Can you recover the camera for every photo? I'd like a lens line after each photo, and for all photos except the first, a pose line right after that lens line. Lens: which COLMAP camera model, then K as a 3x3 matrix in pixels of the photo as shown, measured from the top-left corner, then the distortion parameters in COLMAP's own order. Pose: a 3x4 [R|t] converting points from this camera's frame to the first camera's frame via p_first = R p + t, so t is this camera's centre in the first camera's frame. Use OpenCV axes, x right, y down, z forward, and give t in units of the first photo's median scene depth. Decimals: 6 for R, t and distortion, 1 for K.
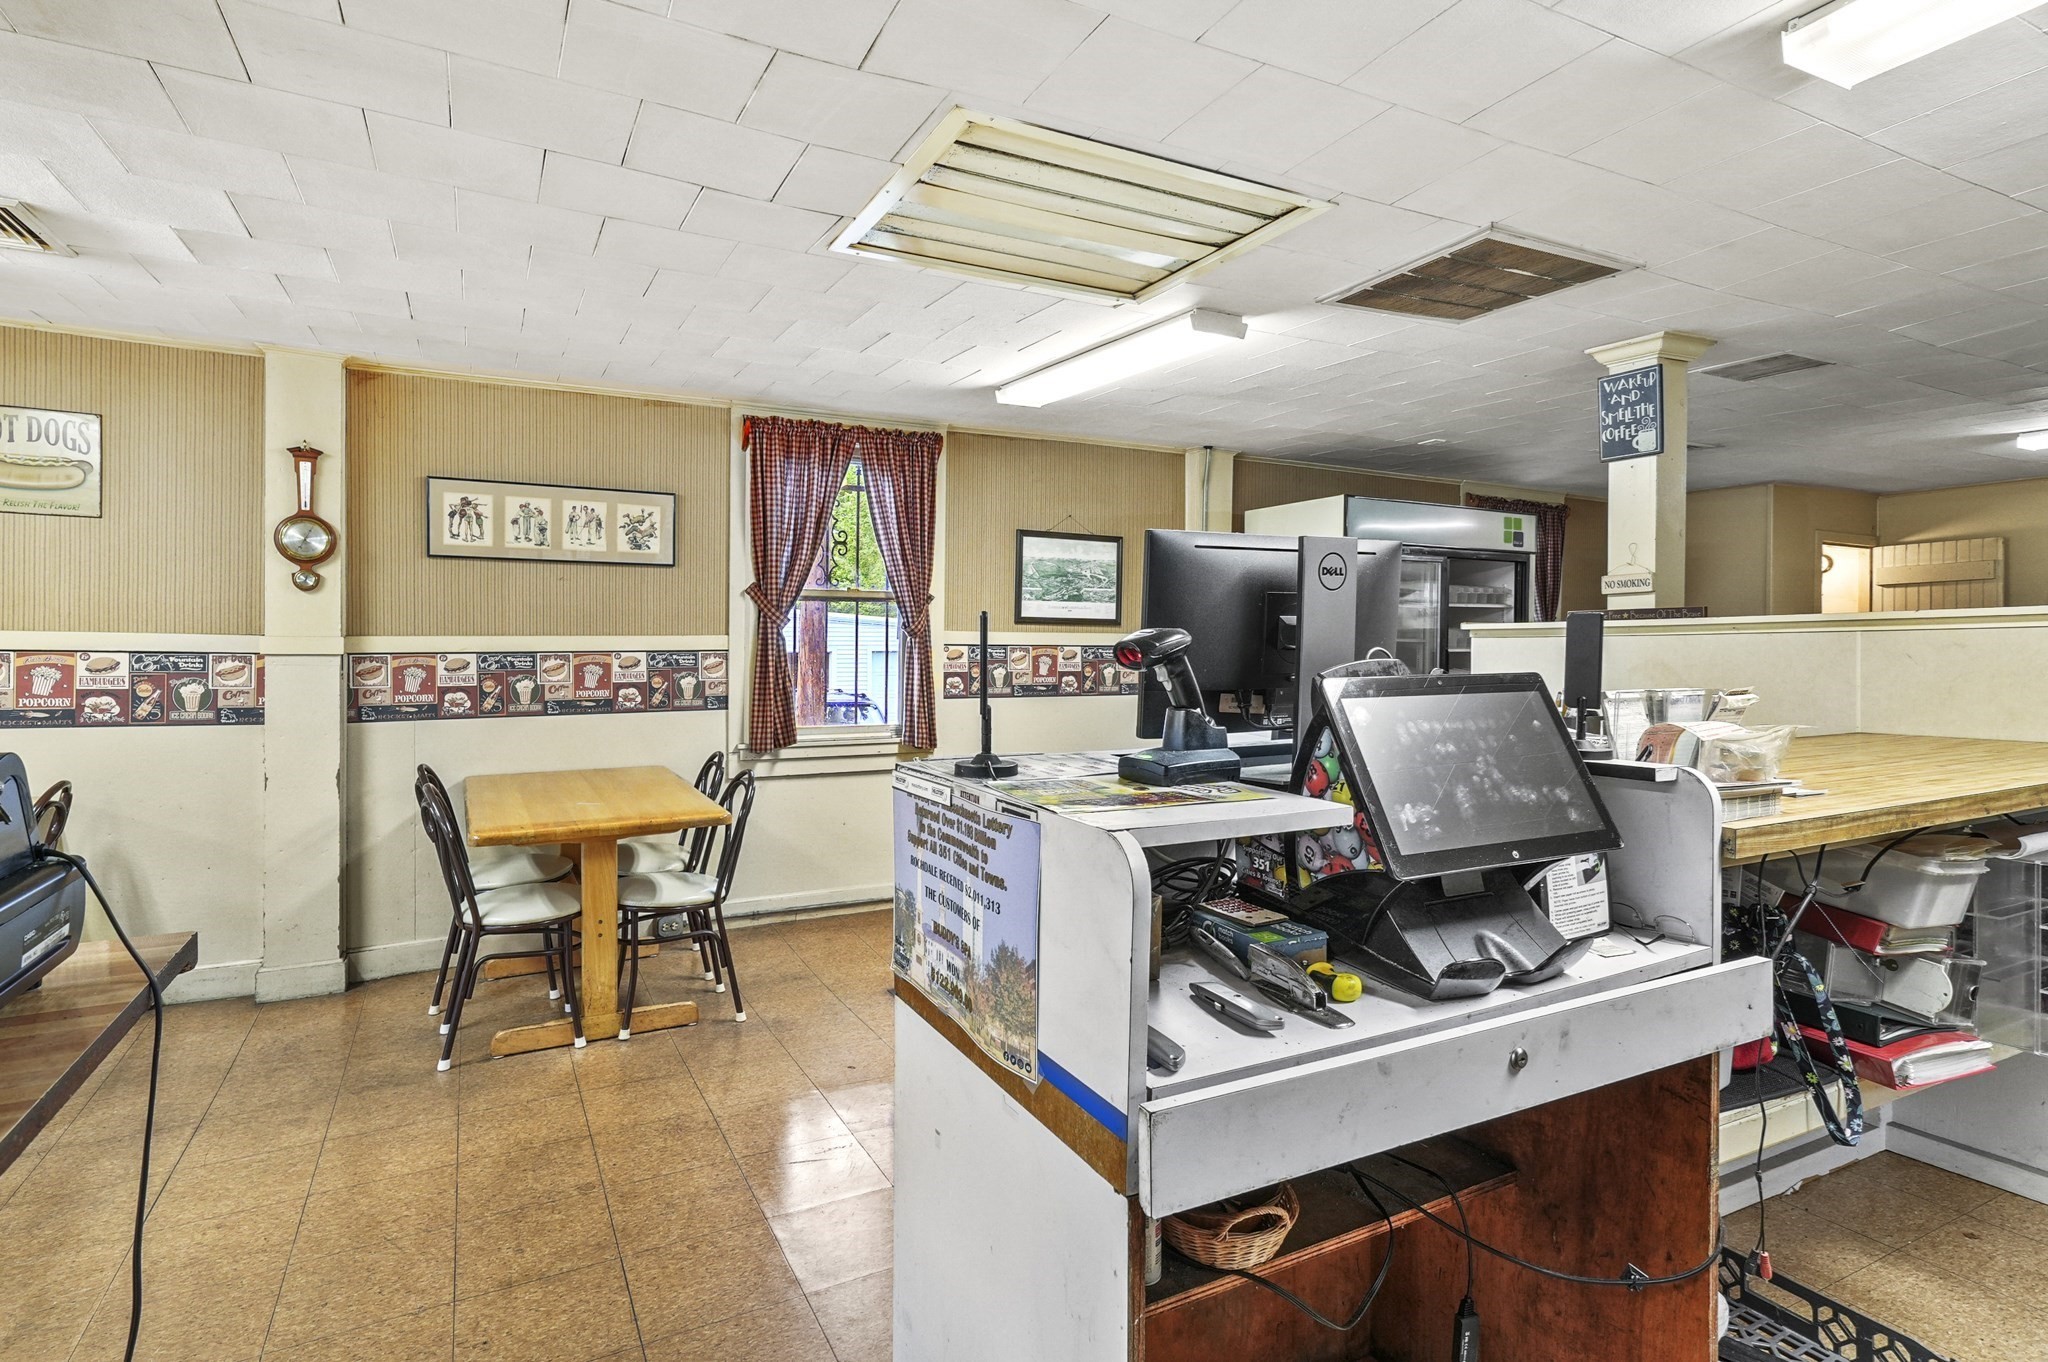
lens RADIAL K [[1038.4, 0, 1019.2], [0, 1038.4, 657.4], [0, 0, 1]] dist [-0.000090, 0.011418]
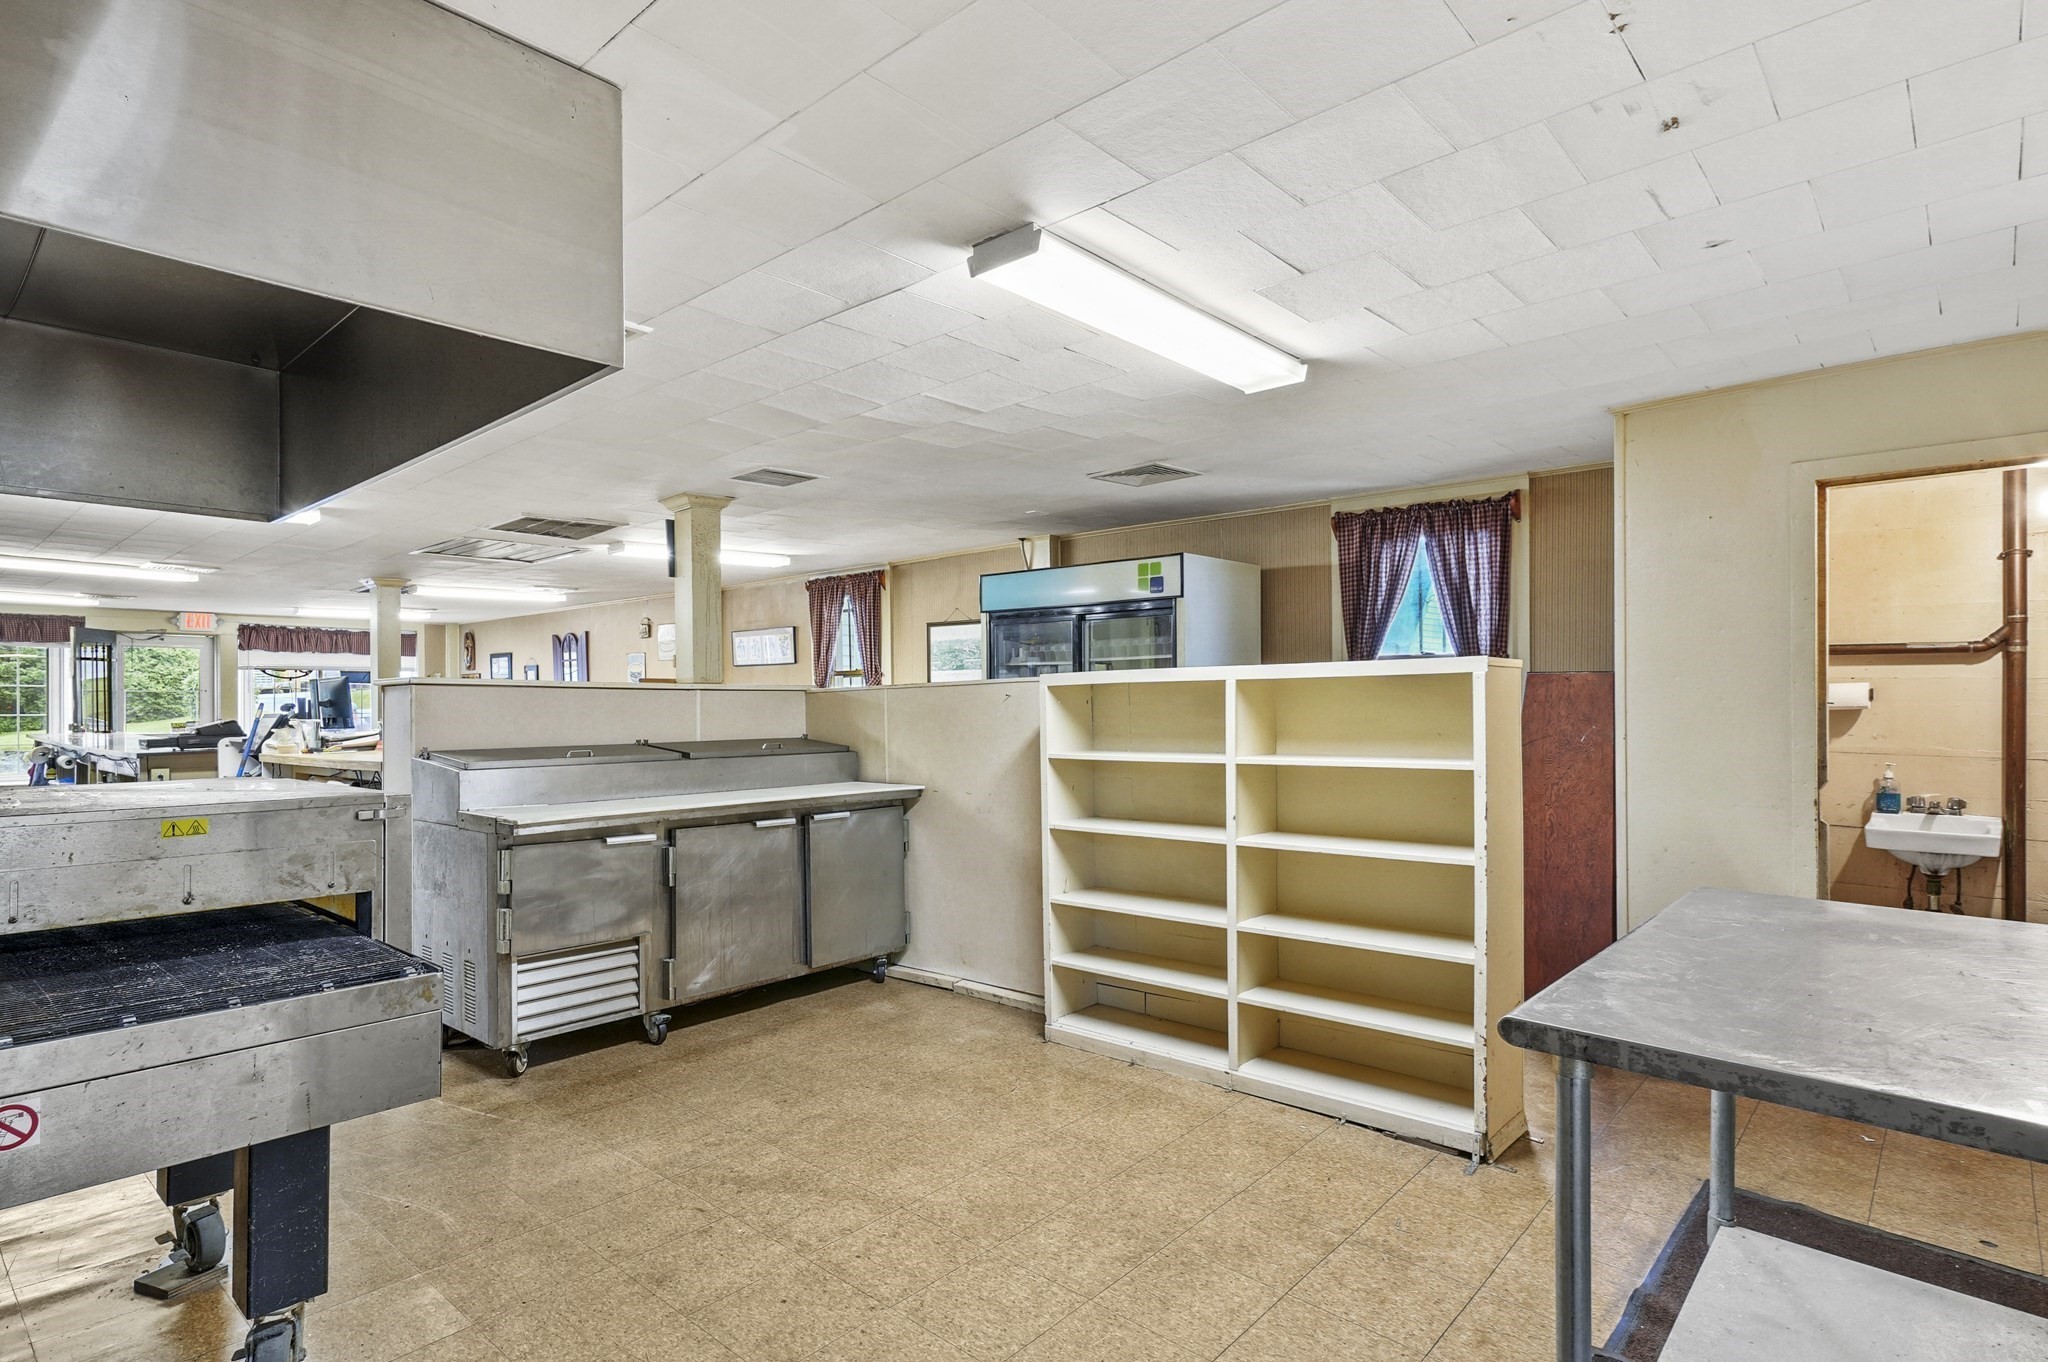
lens RADIAL K [[1056.9, 0, 1018.1], [0, 1056.9, 704.0], [0, 0, 1]] dist [0.020126, 0.001633]
pose [[0.350834, -0.006707, -0.936414, 1.648891], [-0.004241, 0.999953, -0.008750, 0.004407], [0.936428, 0.007041, 0.350789, 0.675676]]
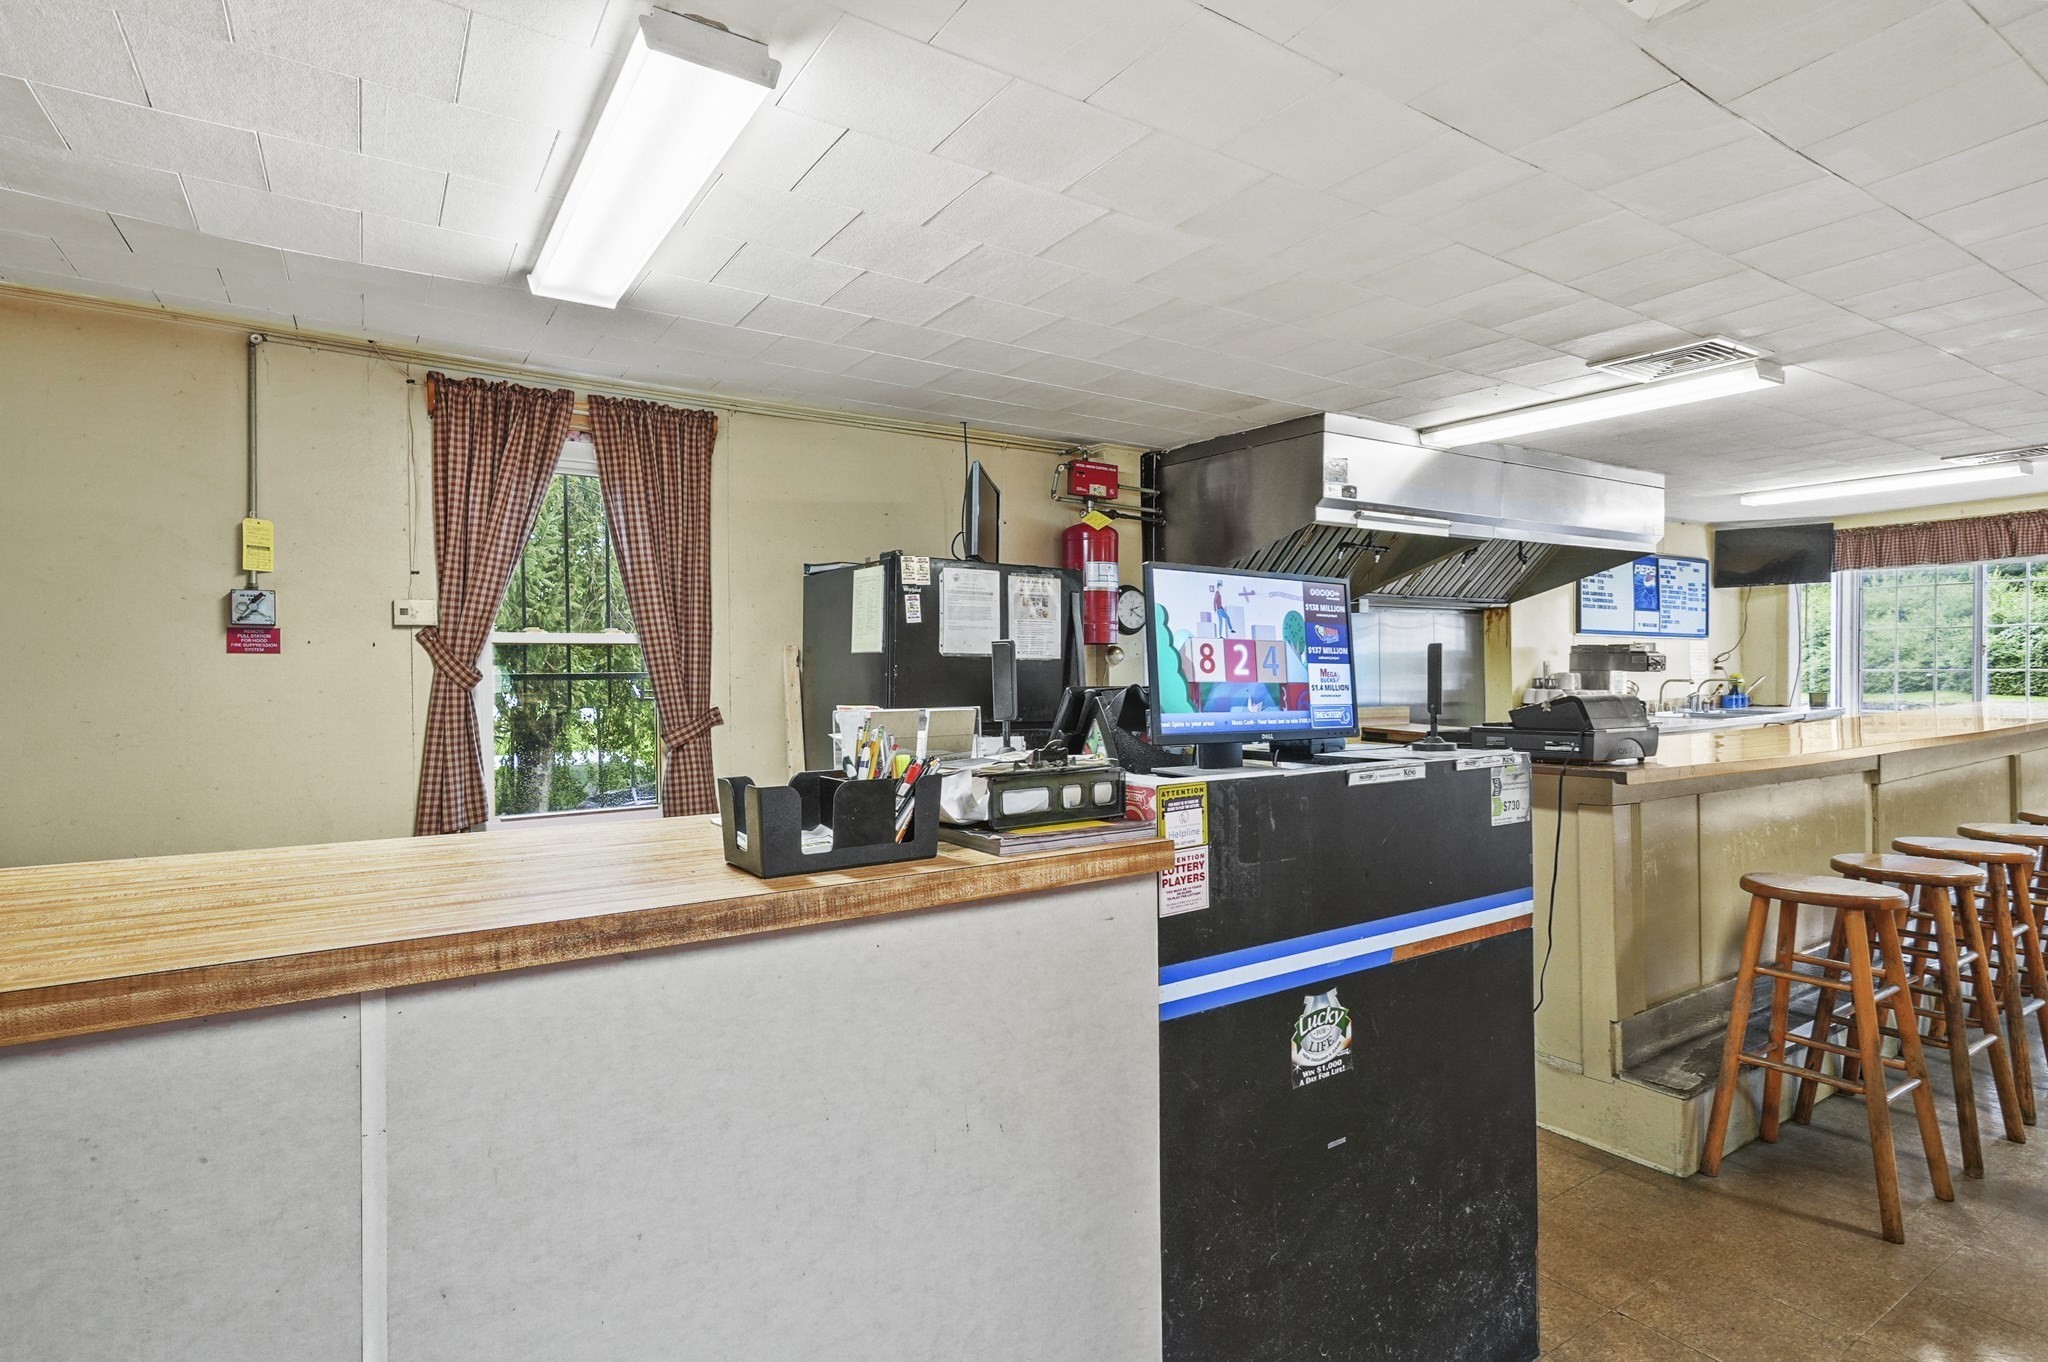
lens RADIAL K [[1023.8, 0, 1018.3], [0, 1023.8, 682.2], [0, 0, 1]] dist [-0.006576, 0.014391]
pose [[-0.993727, 0.004127, -0.111754, 0.214308], [0.001222, 0.999660, 0.026056, -0.005302], [0.111823, 0.025756, -0.993394, 0.717861]]
